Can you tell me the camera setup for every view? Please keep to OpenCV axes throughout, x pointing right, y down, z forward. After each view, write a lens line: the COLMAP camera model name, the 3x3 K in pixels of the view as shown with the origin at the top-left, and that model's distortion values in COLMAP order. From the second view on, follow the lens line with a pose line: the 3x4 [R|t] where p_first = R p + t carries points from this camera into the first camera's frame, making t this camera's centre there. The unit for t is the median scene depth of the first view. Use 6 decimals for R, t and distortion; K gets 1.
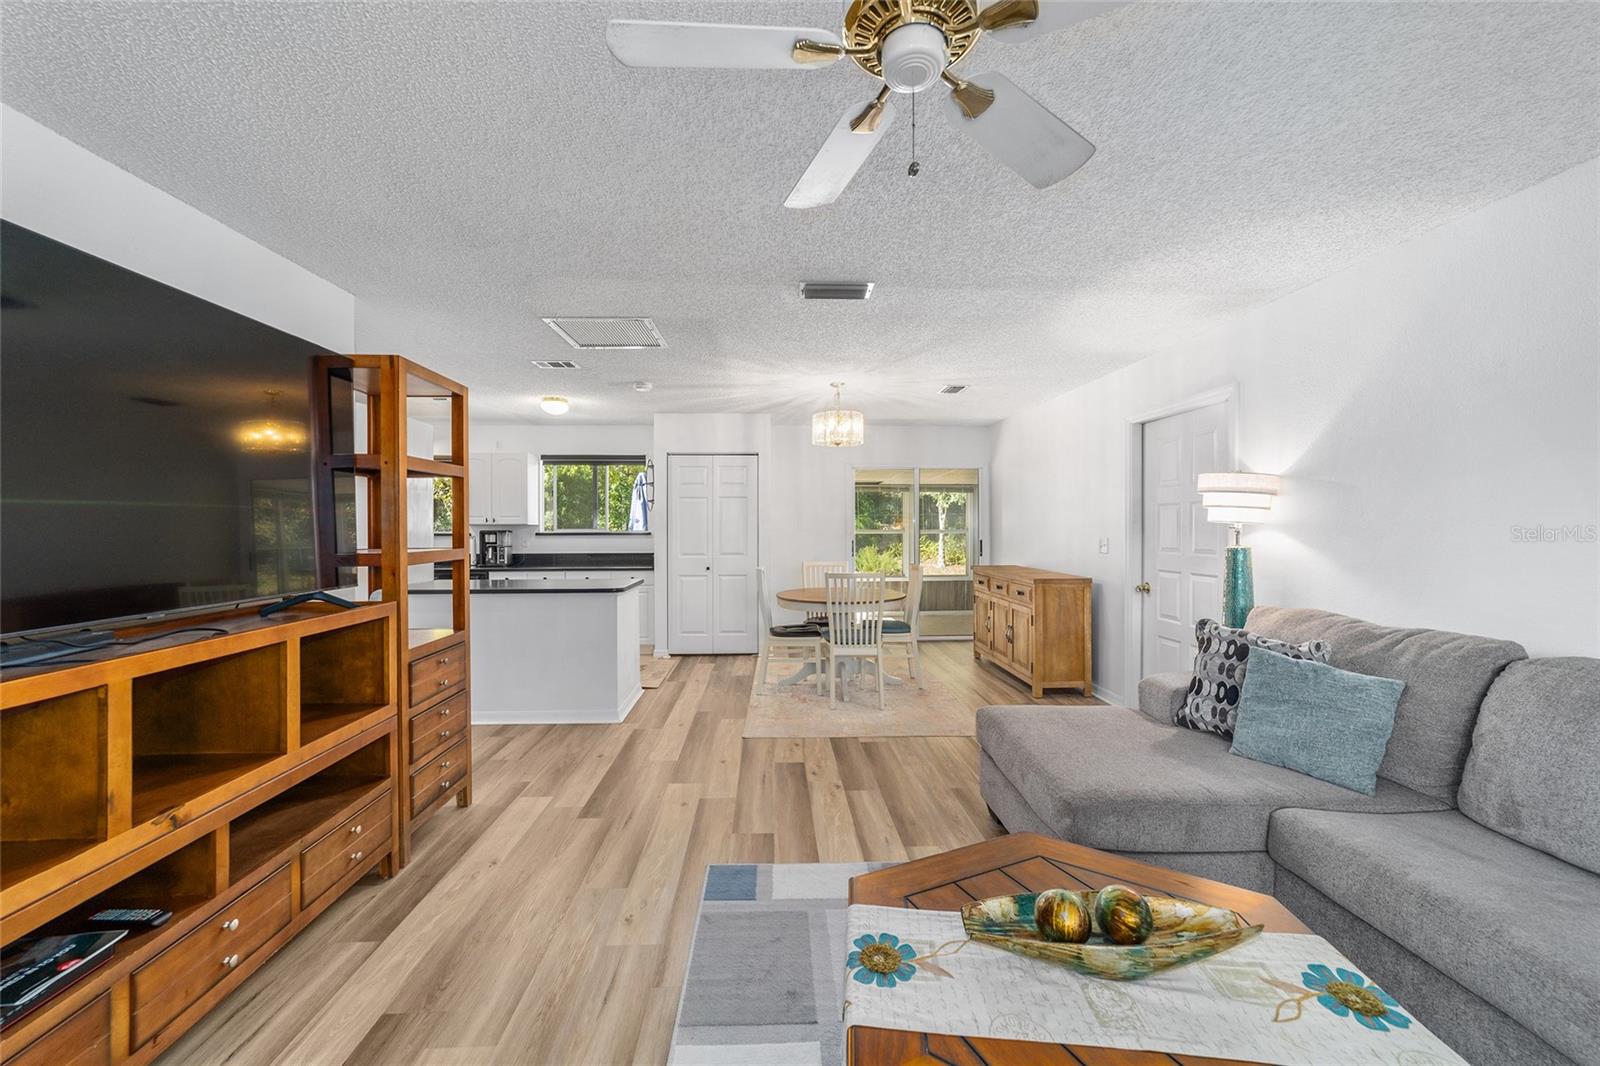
lens RADIAL K [[609.0, 0, 800.3], [0, 609.0, 527.5], [0, 0, 1]] dist [-0.010912, 0.000038]
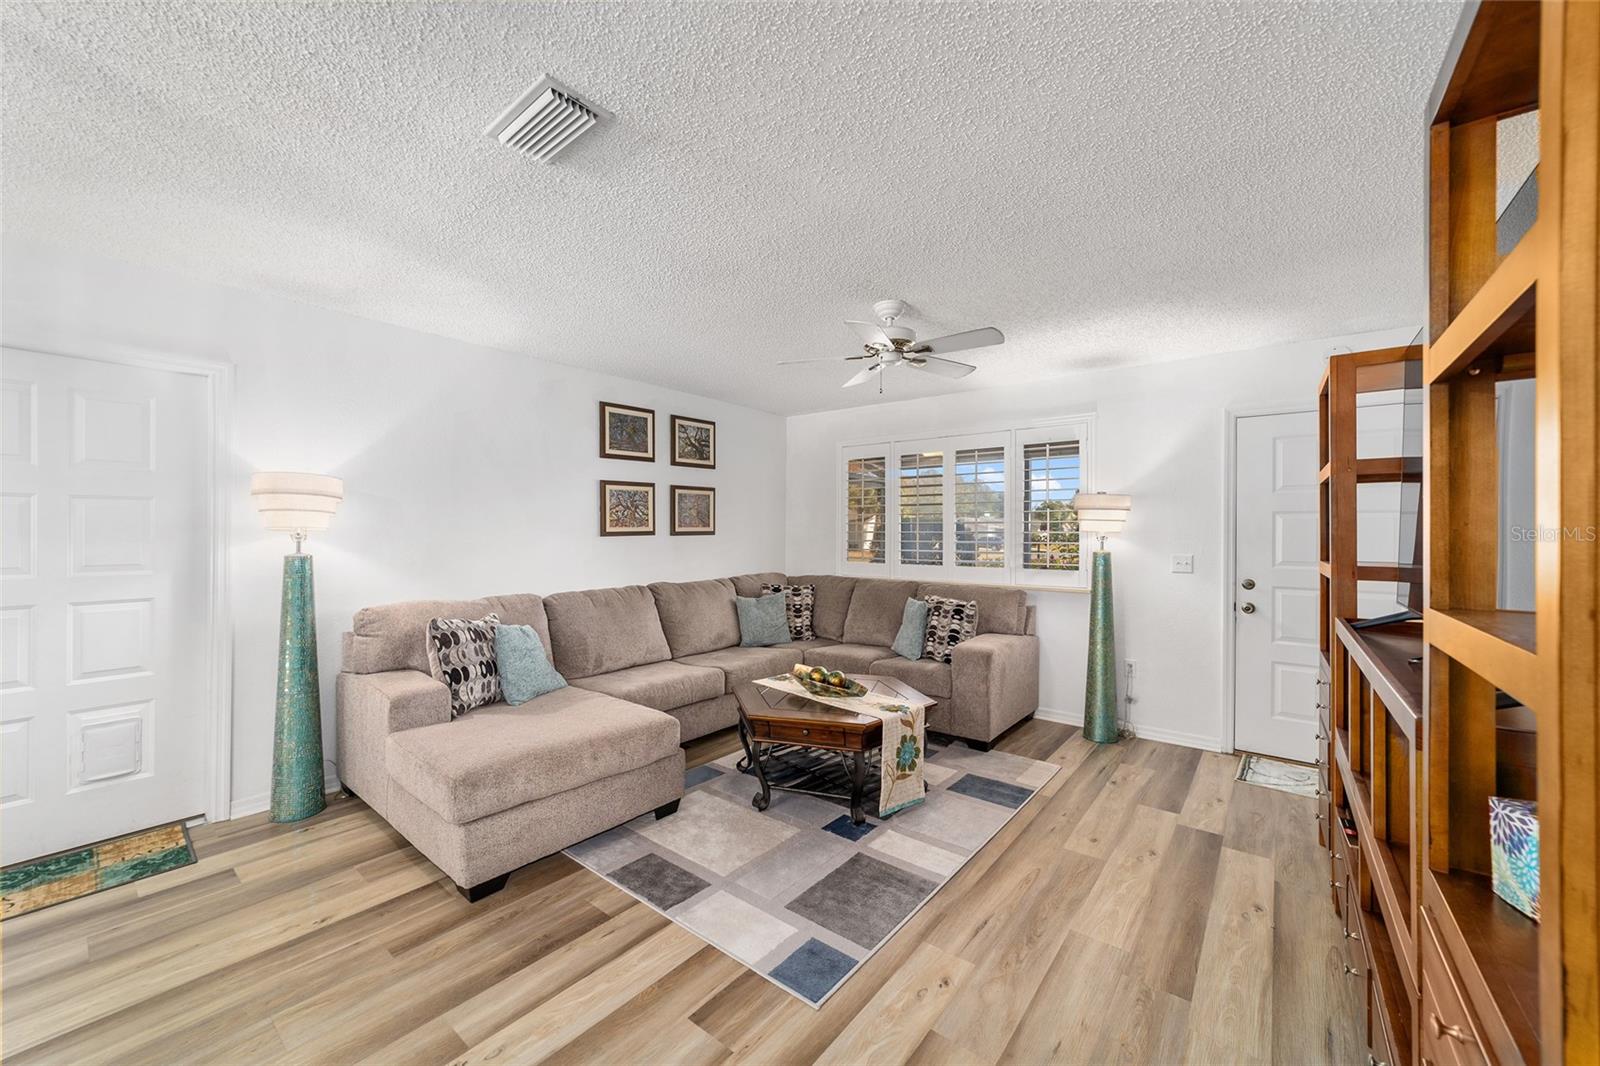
lens RADIAL K [[609.0, 0, 803.5], [0, 609.0, 533.6], [0, 0, 1]] dist [-0.010912, 0.000038]
pose [[-0.753487, -0.000621, 0.657462, -0.594278], [0.000889, 0.999998, 0.001963, -0.001615], [-0.657462, 0.002063, -0.753485, 1.513404]]
